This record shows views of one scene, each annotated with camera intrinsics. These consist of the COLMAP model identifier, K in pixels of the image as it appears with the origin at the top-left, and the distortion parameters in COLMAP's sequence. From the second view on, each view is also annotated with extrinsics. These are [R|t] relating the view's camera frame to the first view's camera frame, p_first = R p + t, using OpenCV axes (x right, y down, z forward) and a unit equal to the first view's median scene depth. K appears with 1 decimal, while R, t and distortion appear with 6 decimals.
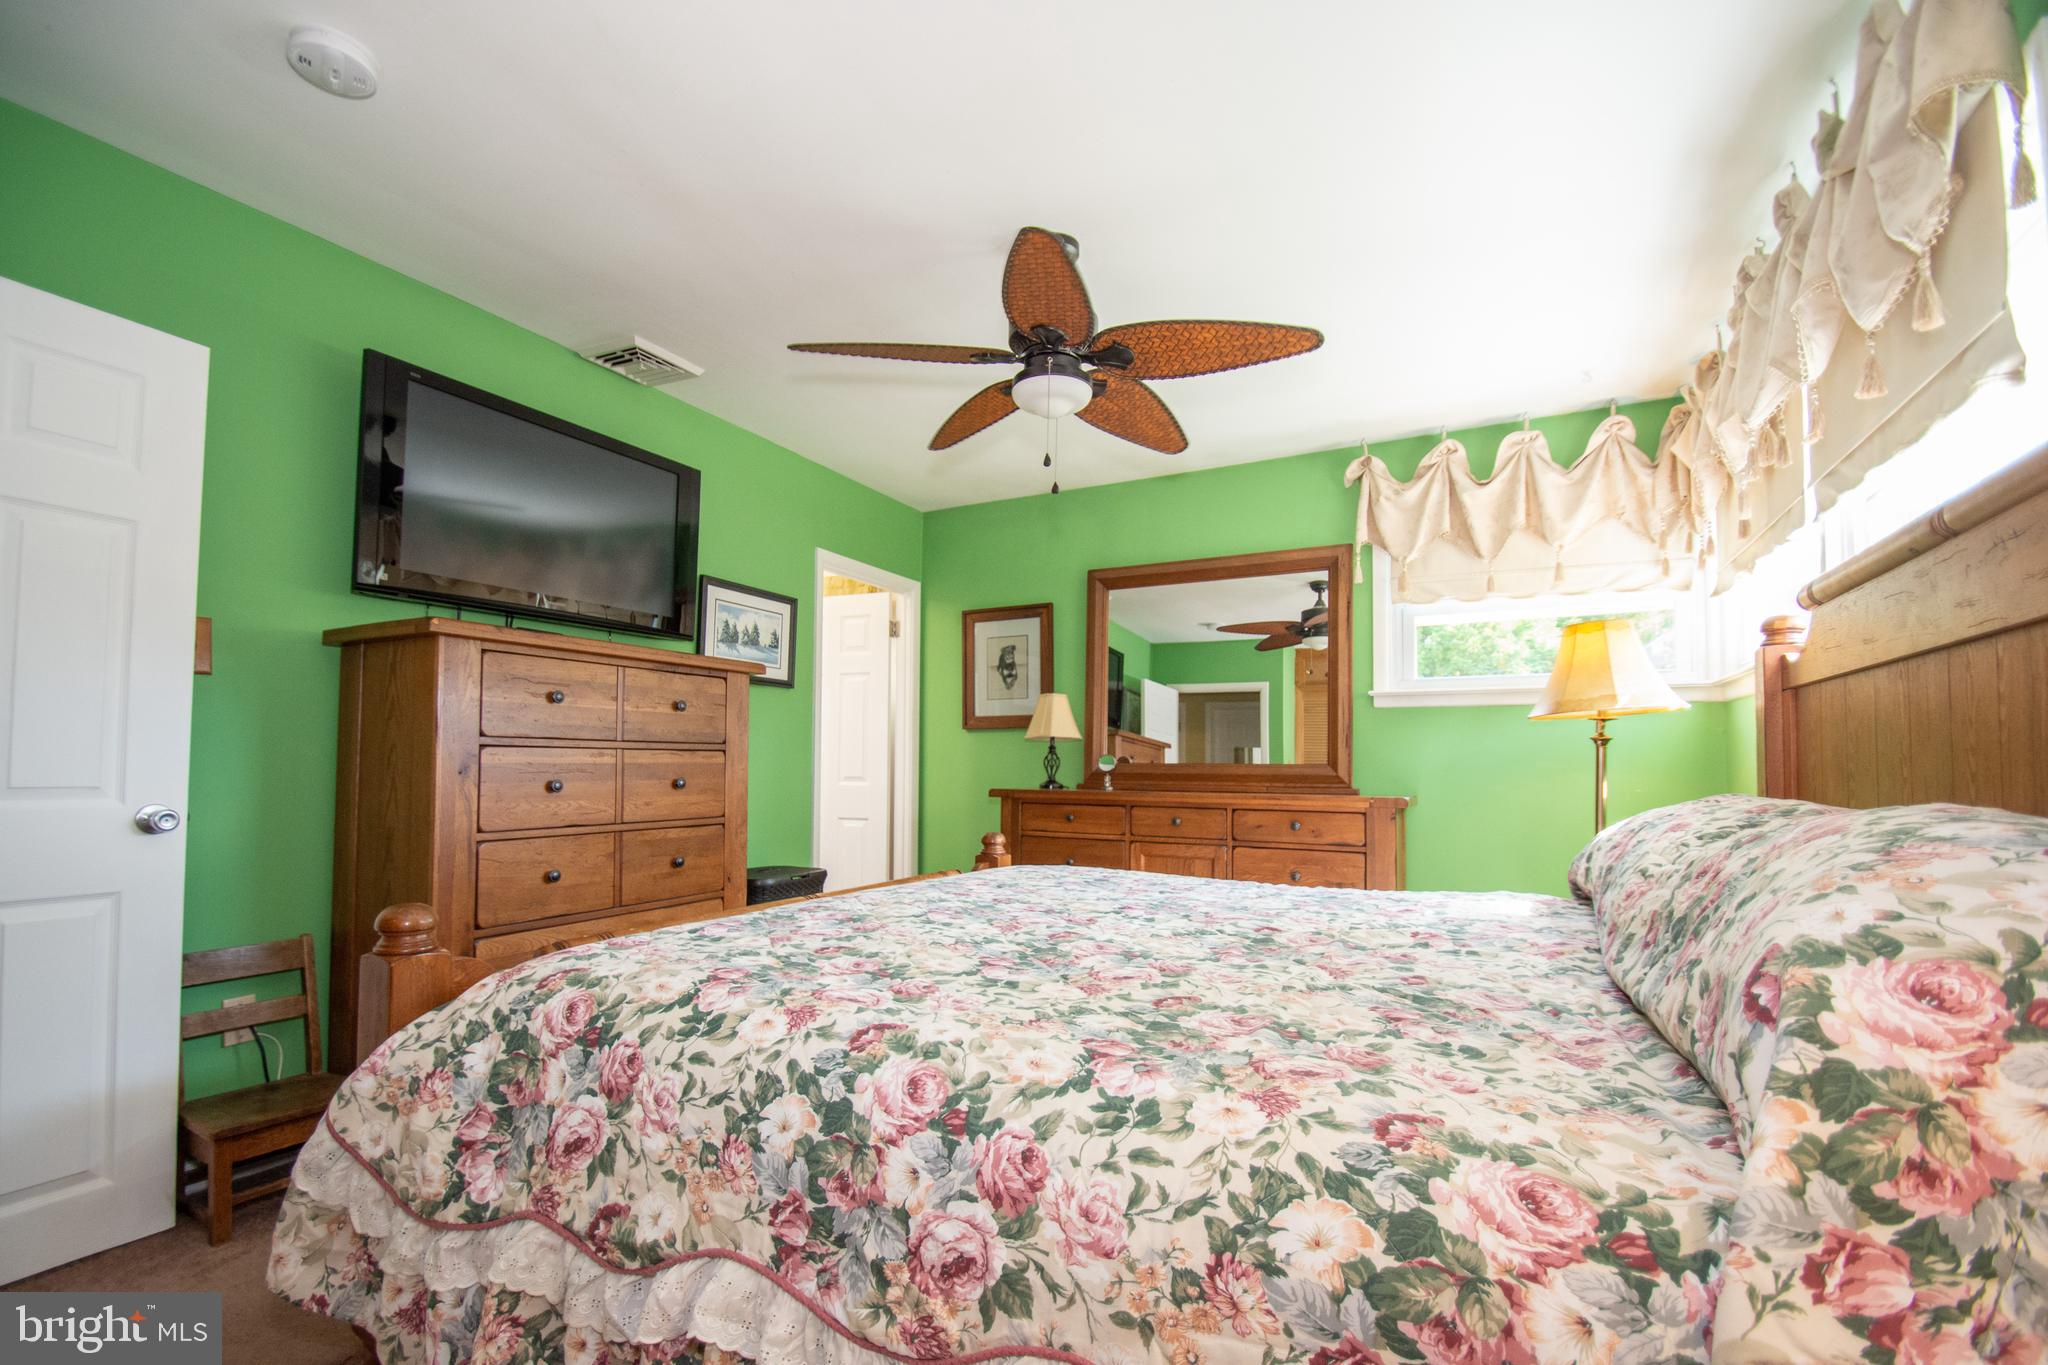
lens RADIAL K [[902.7, 0, 1011.6], [0, 902.7, 739.5], [0, 0, 1]] dist [0.001171, -0.000823]
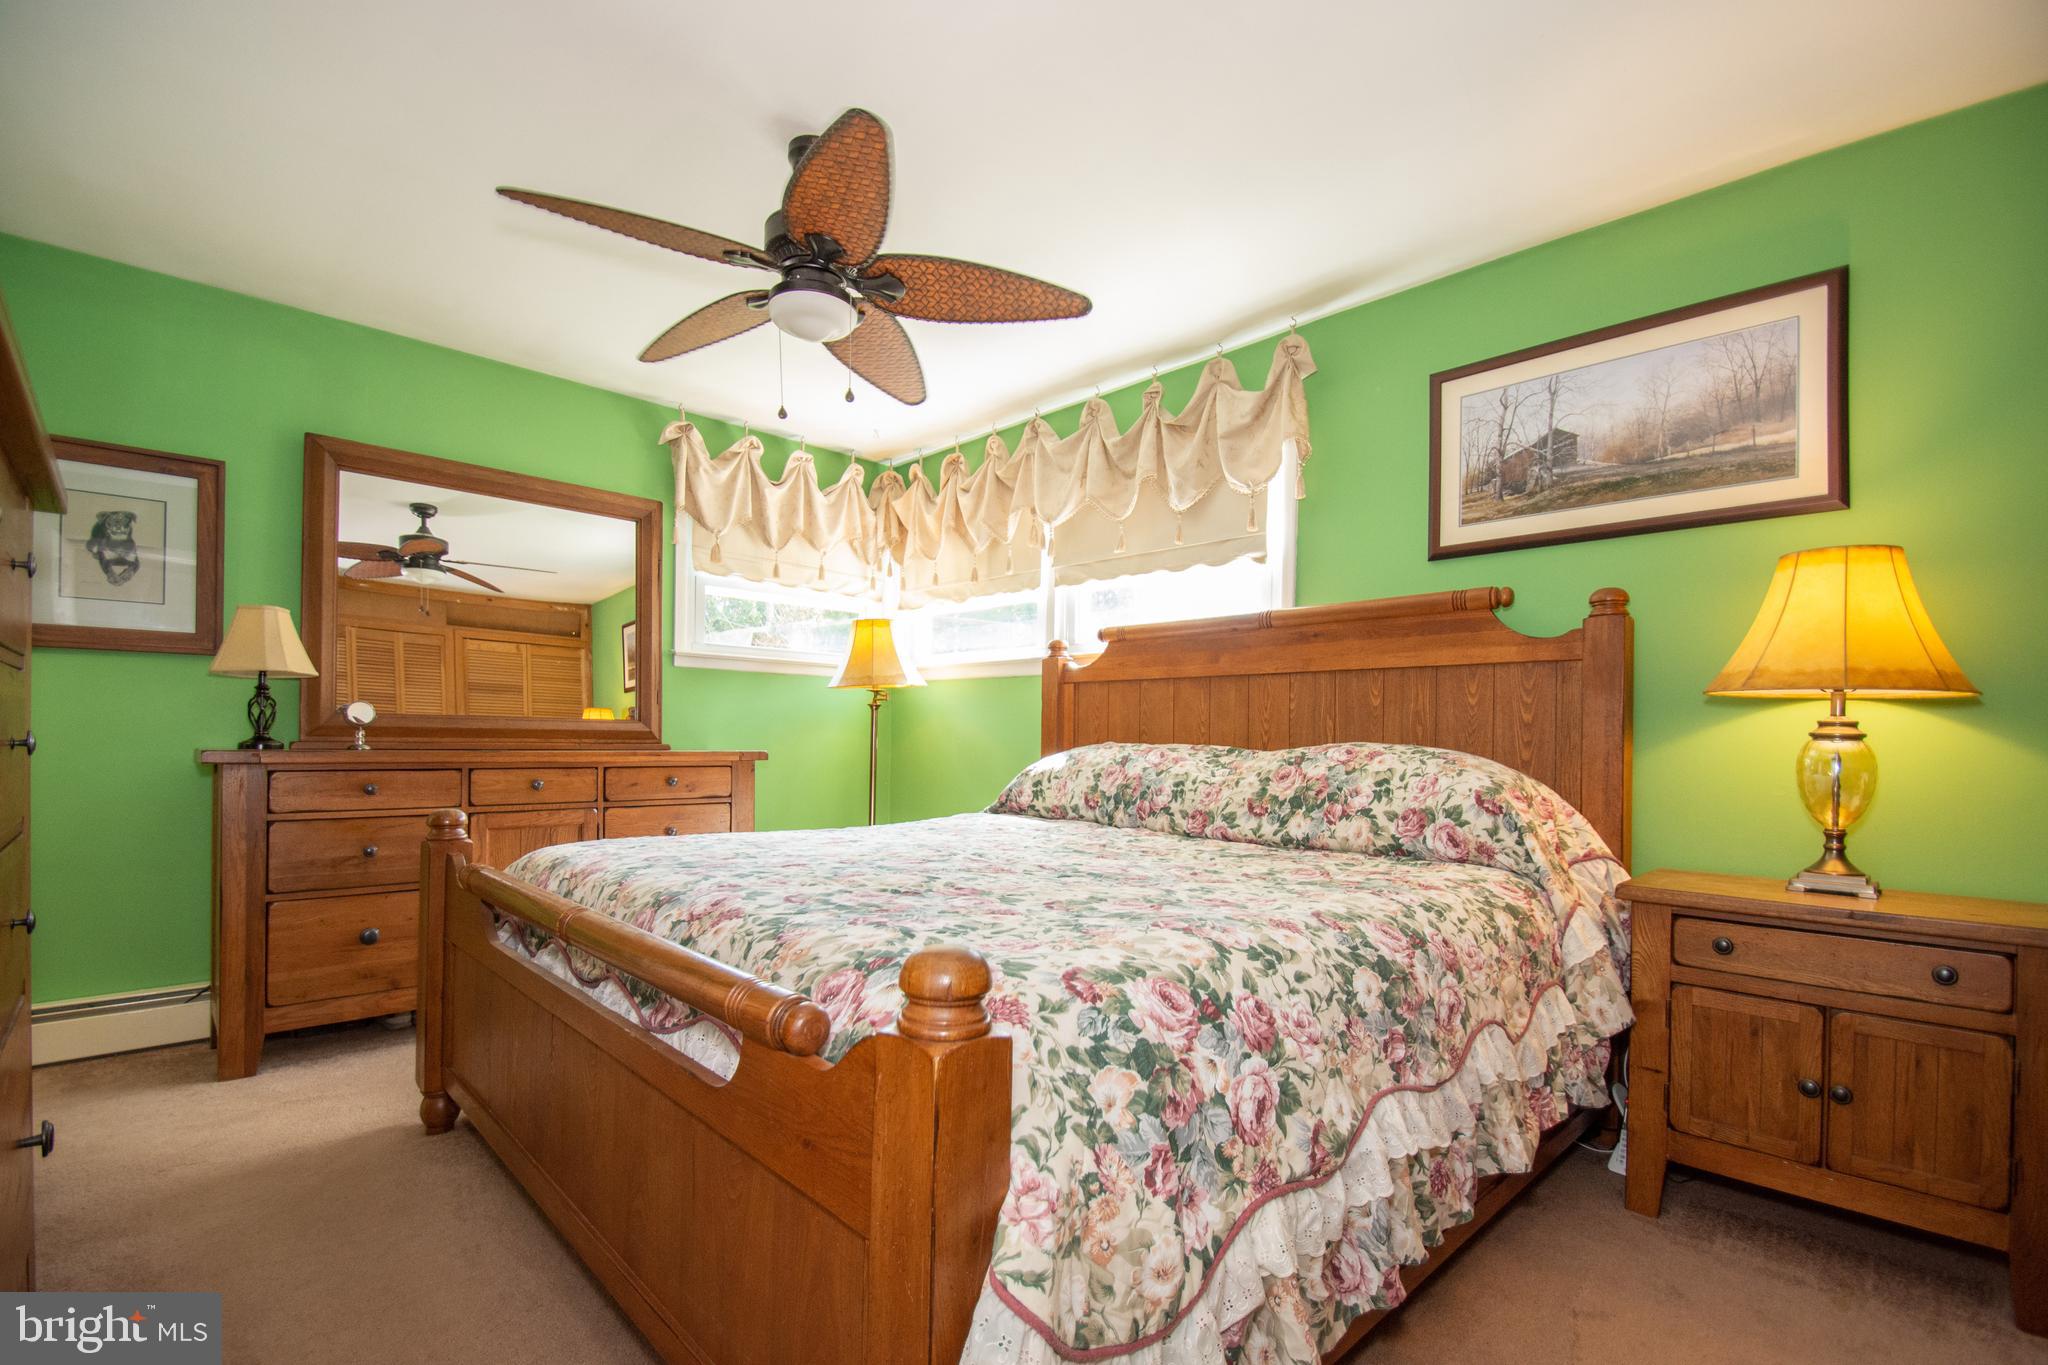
lens RADIAL K [[902.7, 0, 1005.2], [0, 902.7, 739.4], [0, 0, 1]] dist [0.001171, -0.000823]
pose [[0.311748, -0.004346, 0.950155, -0.534579], [-0.039695, 0.999057, 0.017593, 0.017662], [-0.949335, -0.043202, 0.311282, 0.352583]]
